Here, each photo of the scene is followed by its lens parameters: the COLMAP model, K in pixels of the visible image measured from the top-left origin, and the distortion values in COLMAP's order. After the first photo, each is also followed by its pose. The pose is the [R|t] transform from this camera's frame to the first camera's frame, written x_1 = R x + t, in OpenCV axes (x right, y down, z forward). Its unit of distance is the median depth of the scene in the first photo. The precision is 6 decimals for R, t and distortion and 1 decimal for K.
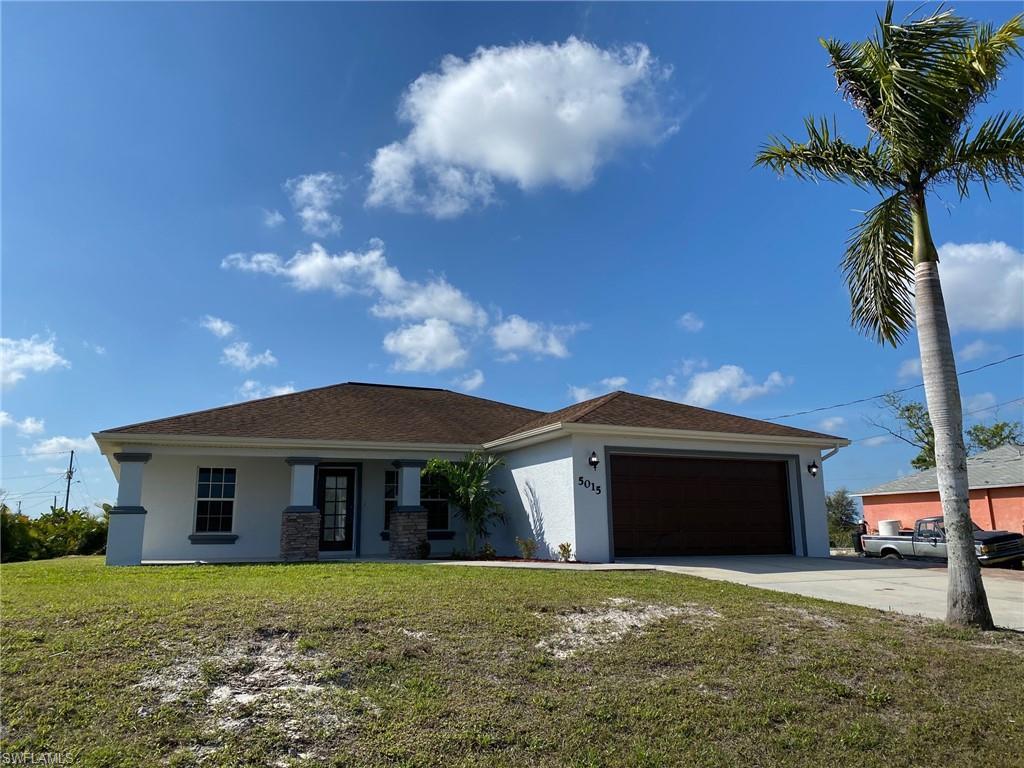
lens RADIAL K [[784.1, 0, 507.5], [0, 784.1, 377.9], [0, 0, 1]] dist [0.131172, -0.216171]
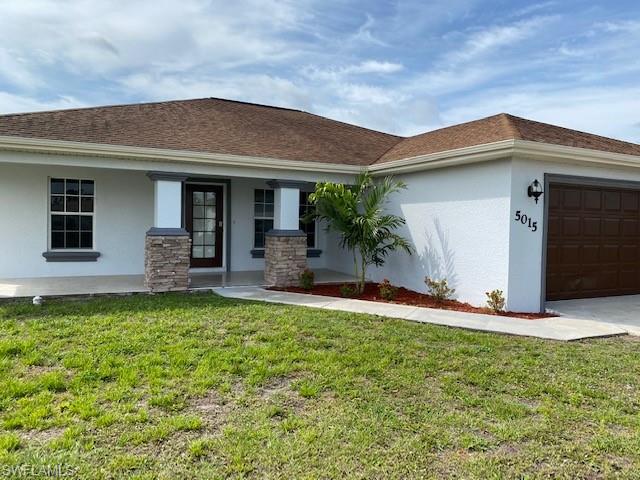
lens RADIAL K [[490.0, 0, 317.2], [0, 490.0, 236.2], [0, 0, 1]] dist [0.131172, -0.216171]
pose [[0.998878, 0.031316, 0.035539, -0.108708], [-0.038608, 0.972940, 0.227808, 0.038020], [-0.027443, -0.228925, 0.973057, 0.438944]]
